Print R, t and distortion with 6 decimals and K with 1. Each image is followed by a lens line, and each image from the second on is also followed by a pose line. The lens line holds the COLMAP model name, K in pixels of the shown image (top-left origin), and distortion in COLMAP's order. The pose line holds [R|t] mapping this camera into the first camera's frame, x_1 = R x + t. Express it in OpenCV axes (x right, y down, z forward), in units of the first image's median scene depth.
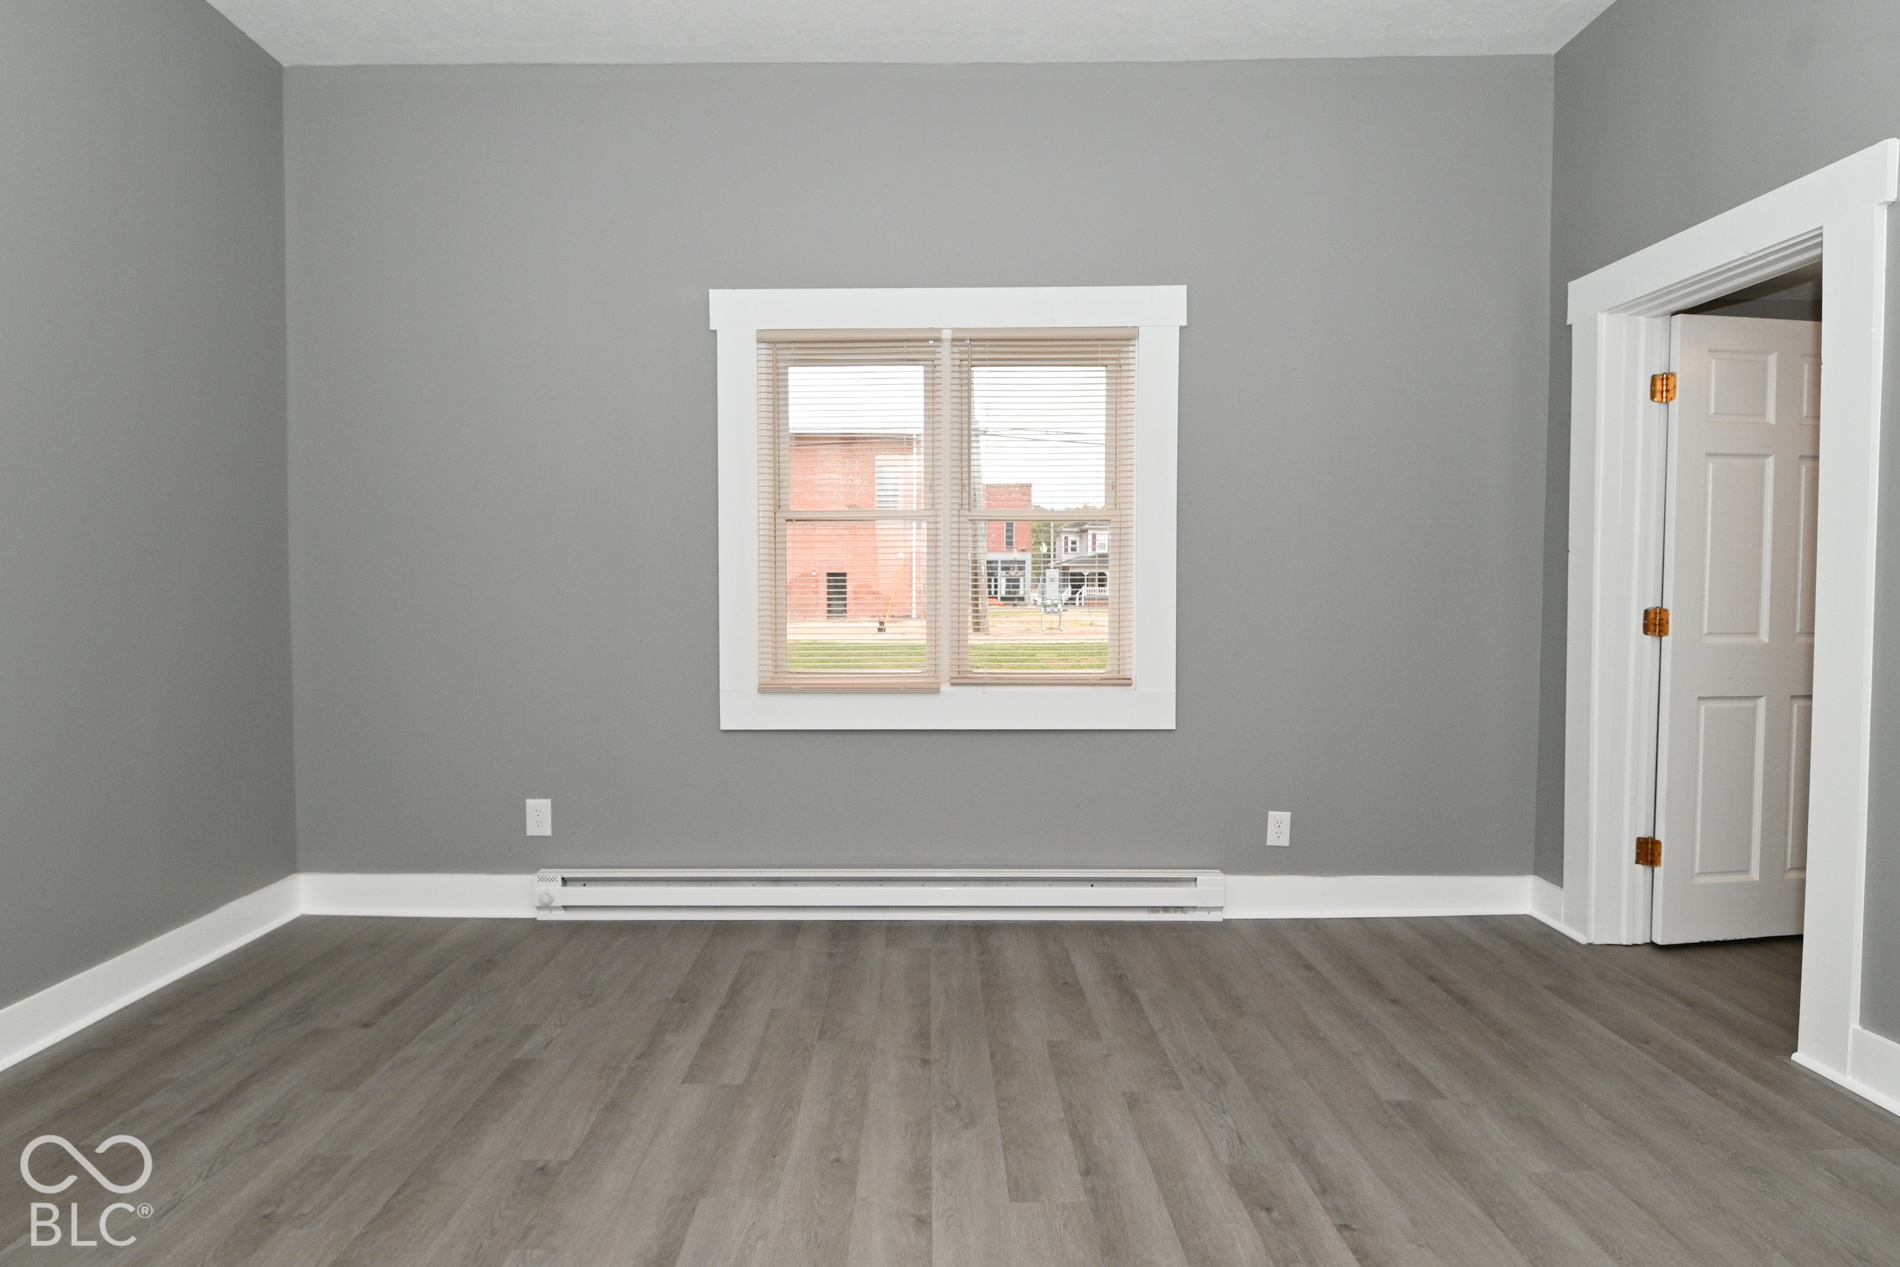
lens RADIAL K [[995.3, 0, 959.9], [0, 995.3, 633.7], [0, 0, 1]] dist [0.008615, -0.017269]
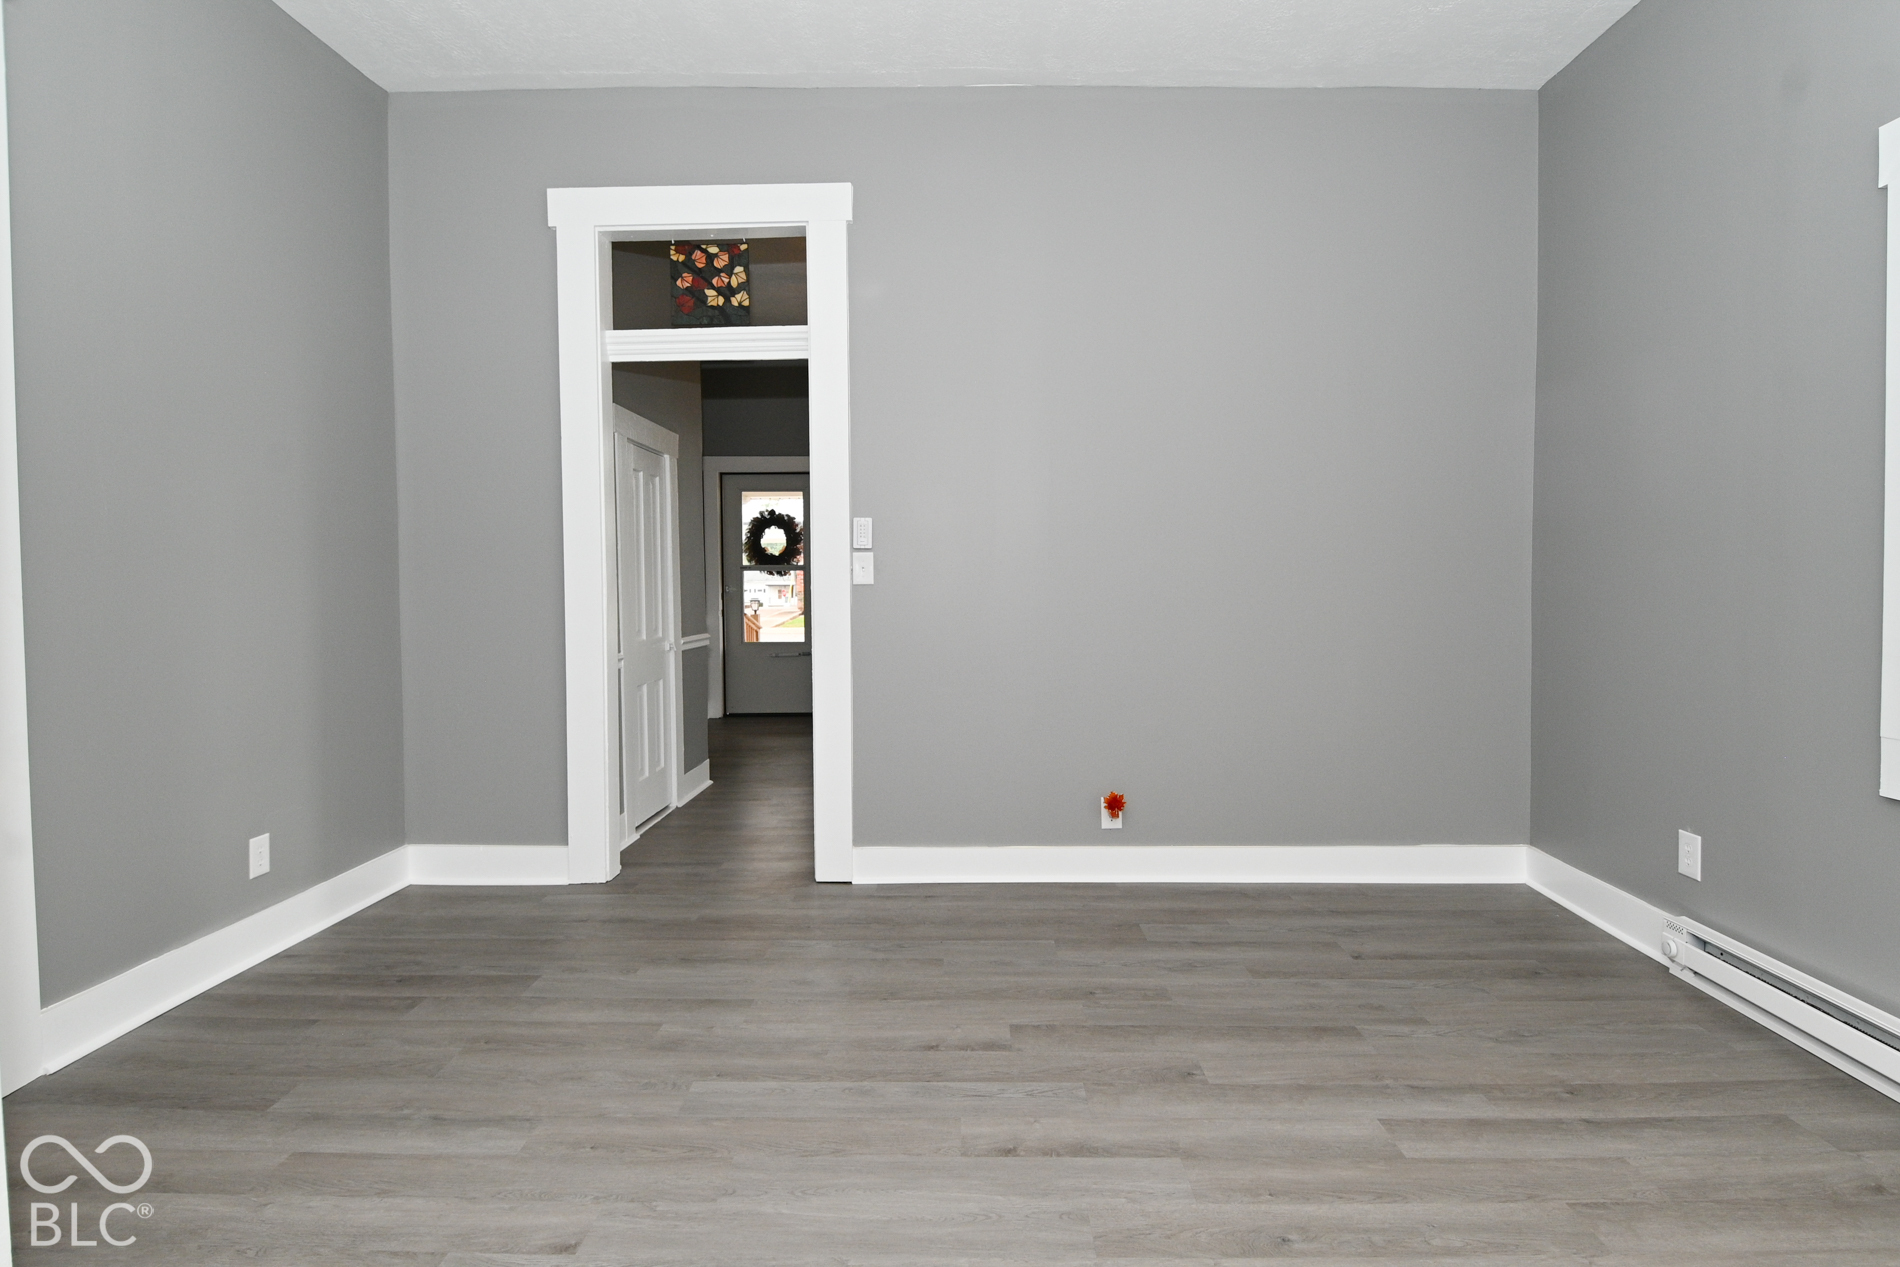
lens RADIAL K [[995.3, 0, 963.8], [0, 995.3, 629.5], [0, 0, 1]] dist [0.008615, -0.017269]
pose [[0.002905, 0.052291, -0.998628, 0.579785], [-0.044000, 0.997671, 0.052112, -0.028197], [0.999027, 0.043789, 0.005199, 0.562339]]
